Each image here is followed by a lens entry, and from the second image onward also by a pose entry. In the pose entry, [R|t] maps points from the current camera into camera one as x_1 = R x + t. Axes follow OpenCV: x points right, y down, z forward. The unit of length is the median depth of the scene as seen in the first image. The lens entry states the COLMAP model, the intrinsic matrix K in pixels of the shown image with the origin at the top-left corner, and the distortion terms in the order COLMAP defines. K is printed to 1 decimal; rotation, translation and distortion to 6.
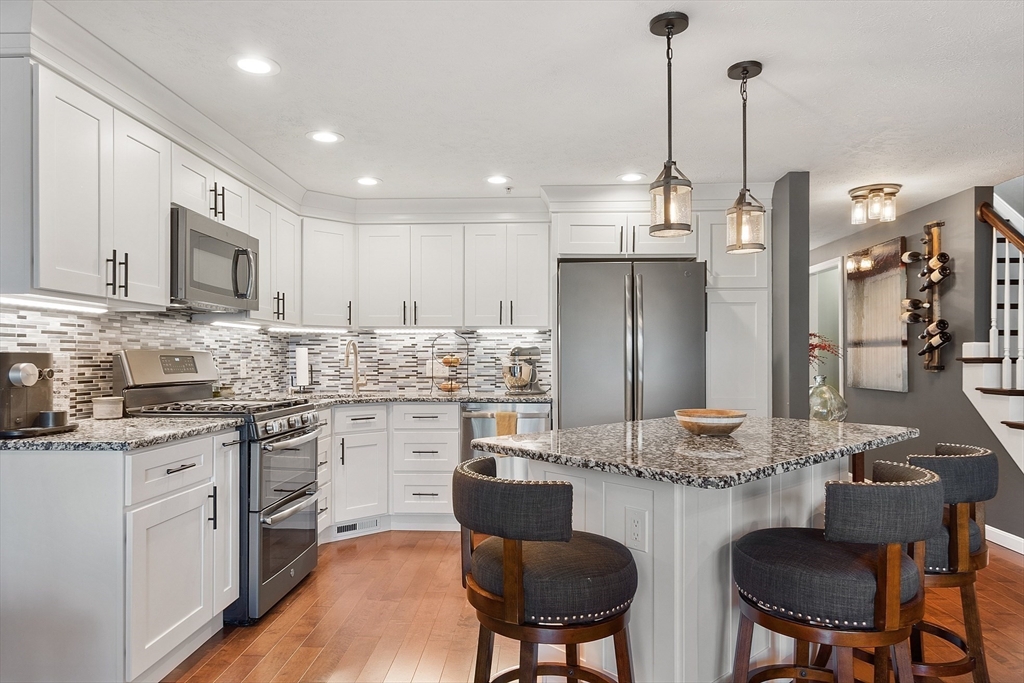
lens RADIAL K [[648.7, 0, 512.4], [0, 648.7, 358.2], [0, 0, 1]] dist [-0.000692, -0.000102]
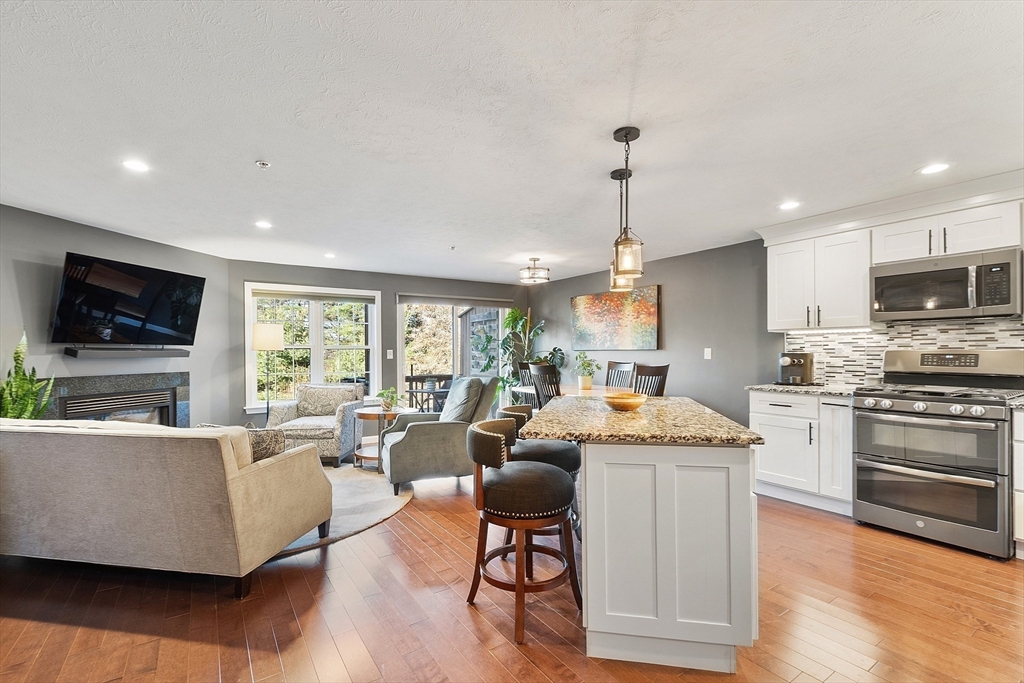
lens RADIAL K [[464.3, 0, 508.9], [0, 464.3, 348.1], [0, 0, 1]] dist [0.000760, 0.000070]
pose [[-0.809142, 0.005735, -0.587585, 0.640757], [0.009985, 0.999942, -0.003990, -0.016633], [0.587528, -0.009095, -0.809153, 0.947872]]
